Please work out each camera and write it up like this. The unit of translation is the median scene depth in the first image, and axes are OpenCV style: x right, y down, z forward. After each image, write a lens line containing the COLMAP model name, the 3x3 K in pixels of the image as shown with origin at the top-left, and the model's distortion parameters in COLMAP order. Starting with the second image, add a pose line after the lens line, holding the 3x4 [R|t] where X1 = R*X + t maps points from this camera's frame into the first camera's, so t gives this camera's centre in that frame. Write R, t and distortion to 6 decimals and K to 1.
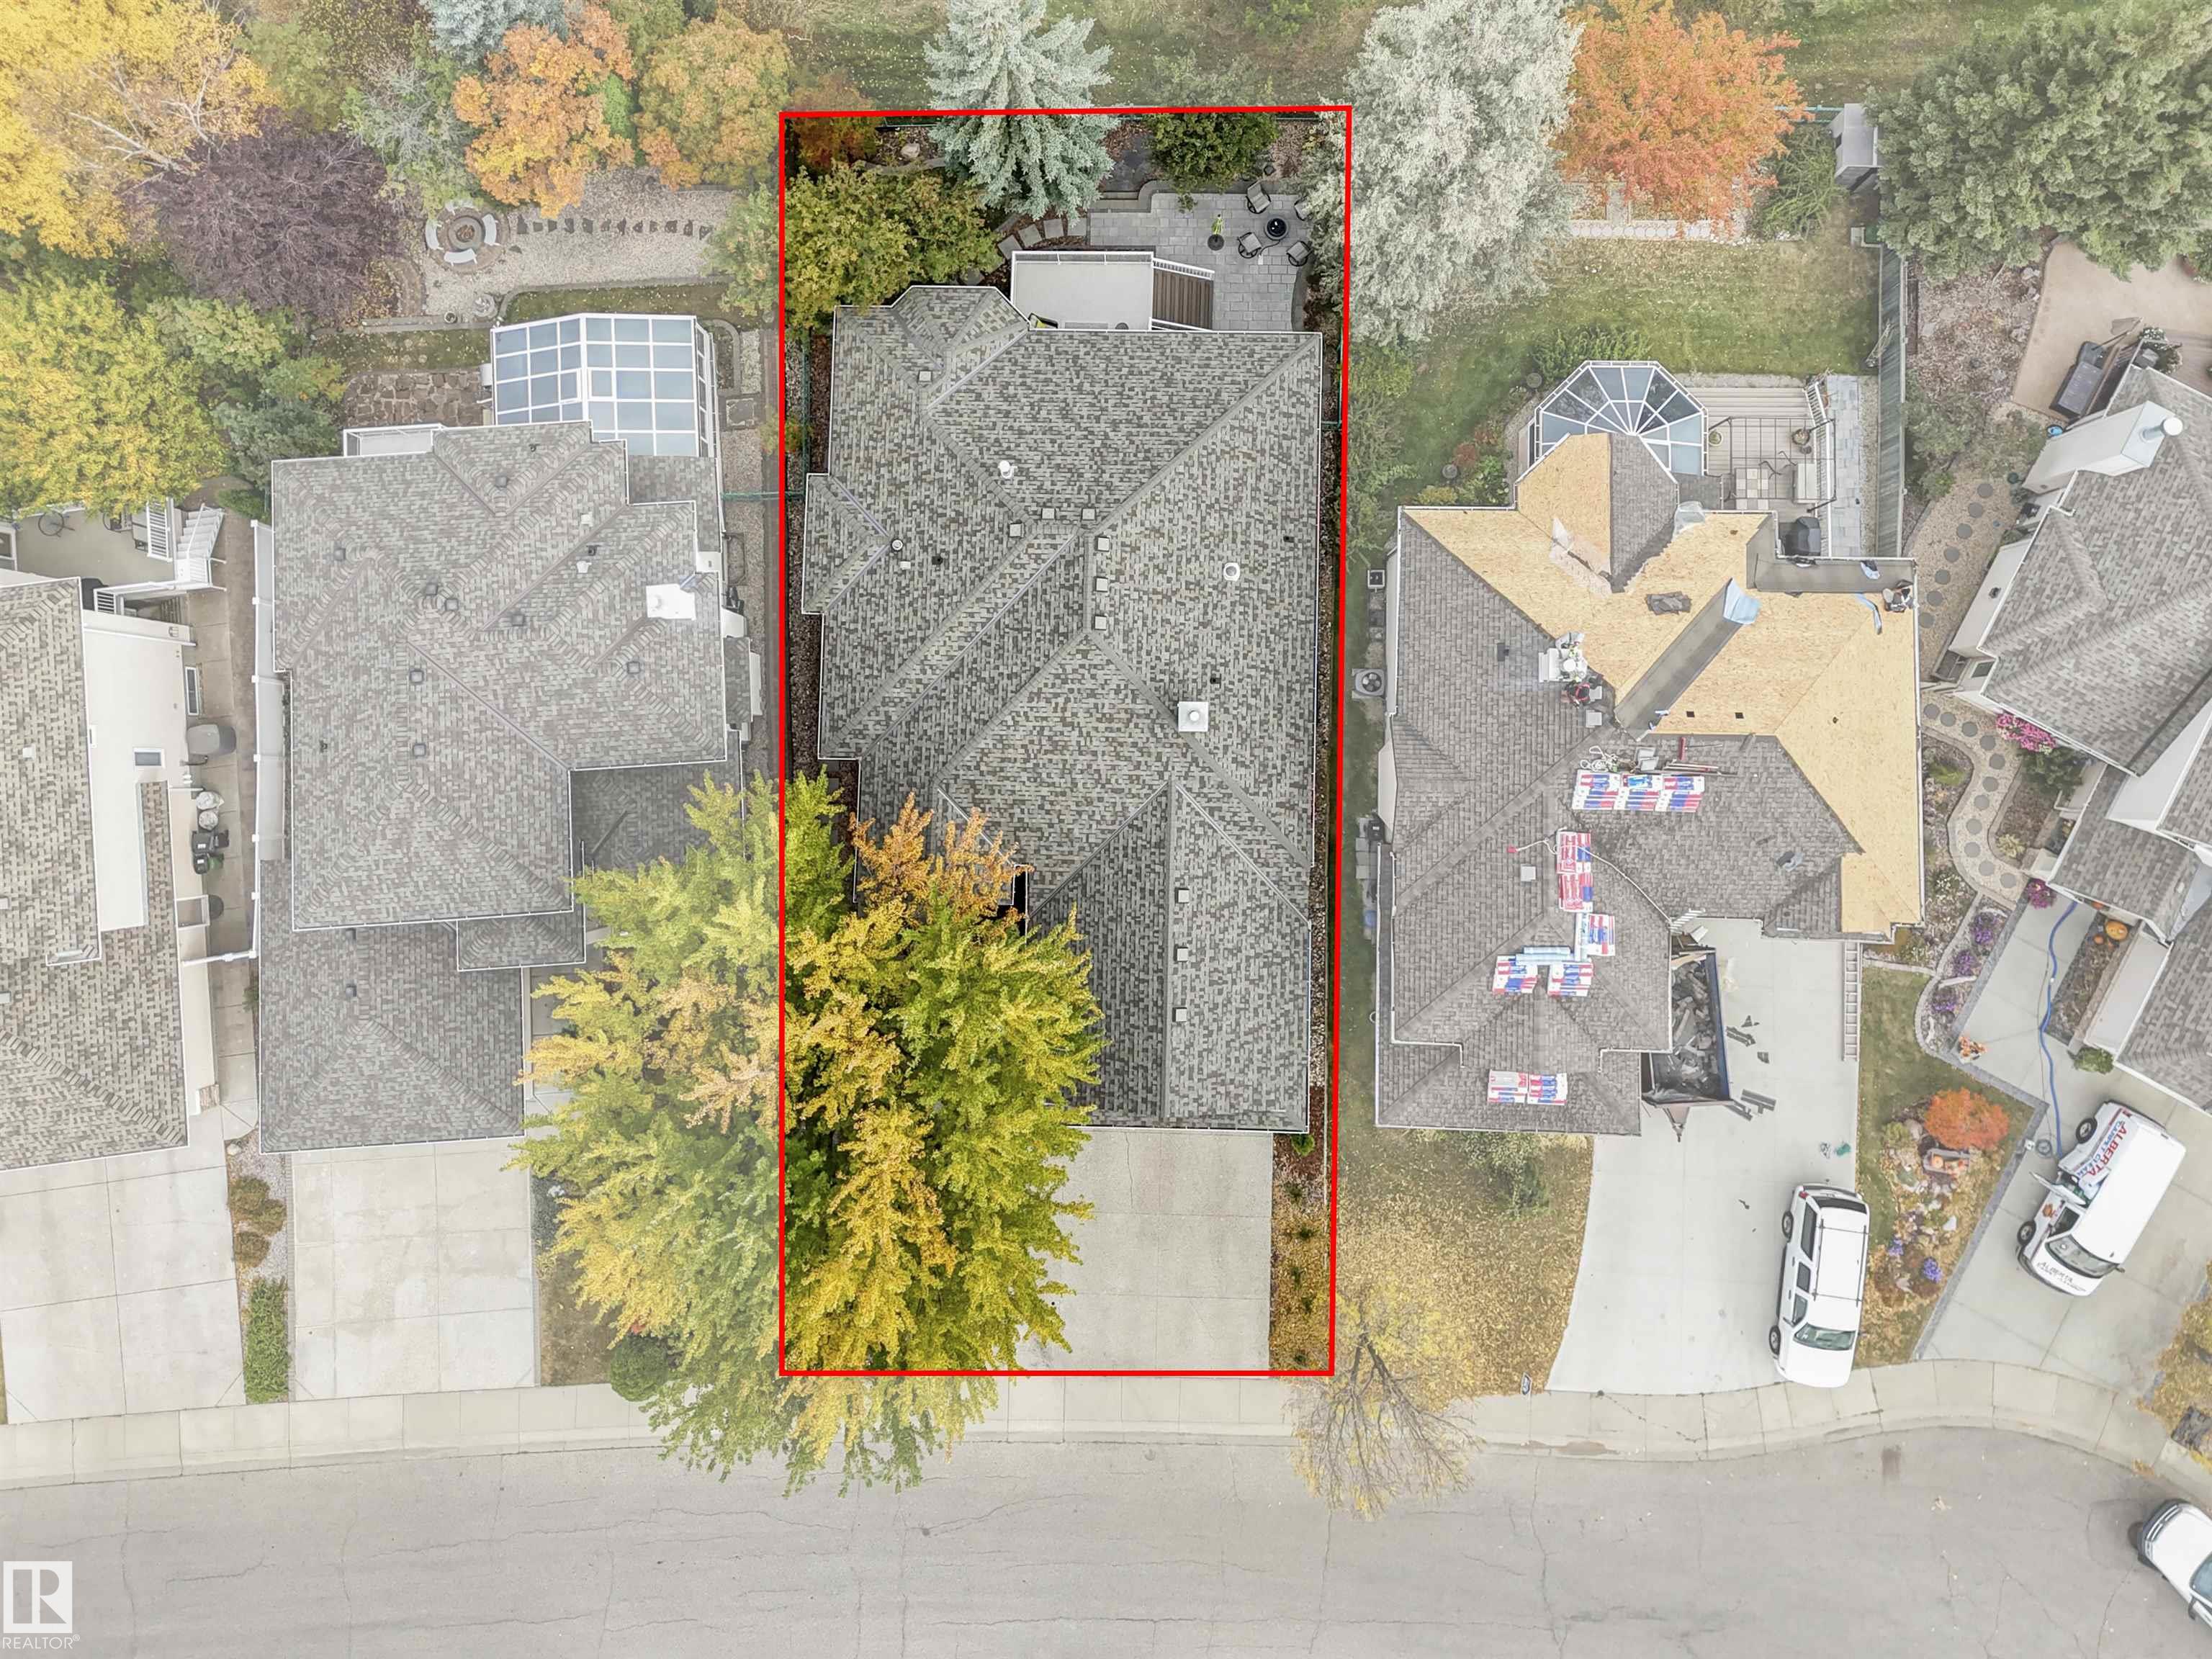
lens RADIAL K [[1507.2, 0, 1116.2], [0, 1507.2, 631.1], [0, 0, 1]] dist [-0.000262, 0.001148]
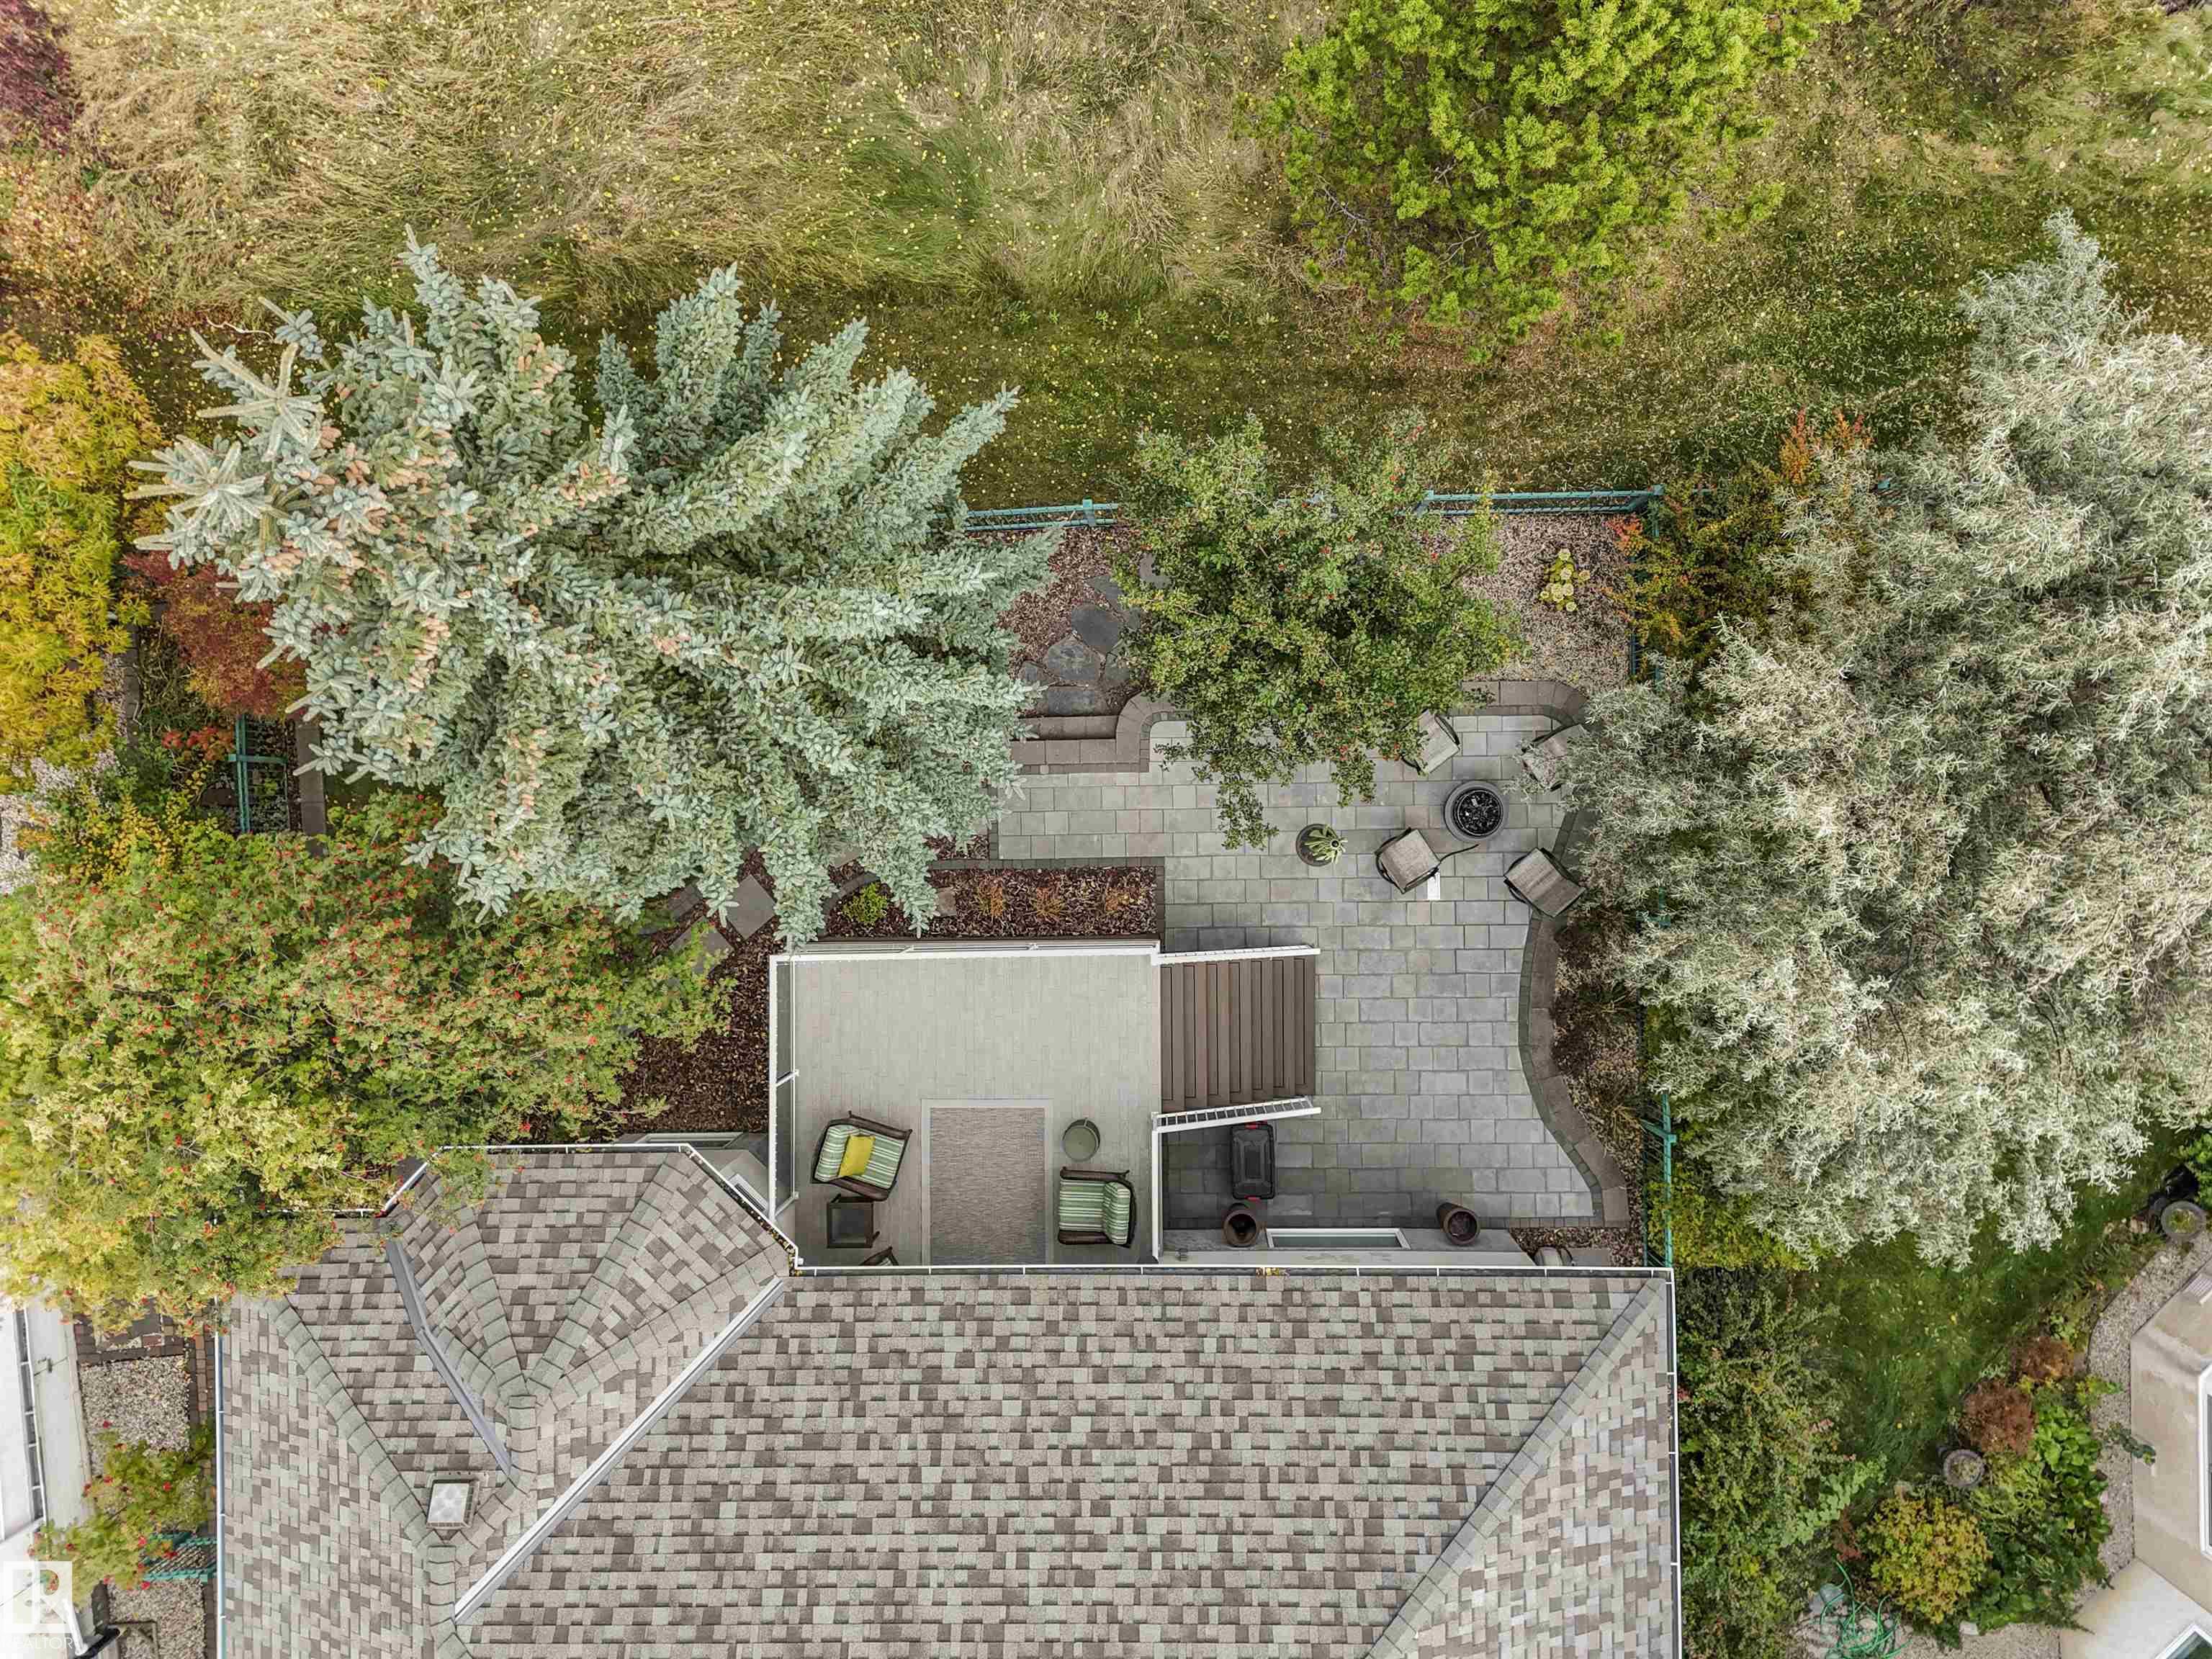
lens RADIAL K [[1656.7, 0, 1106.0], [0, 1656.7, 829.5], [0, 0, 1]] dist [0.026138, -0.001084]
pose [[0.999346, -0.032400, -0.016053, 0.021096], [0.032973, 0.998778, 0.036826, -0.310942], [0.014840, -0.037331, 0.999193, 0.638034]]
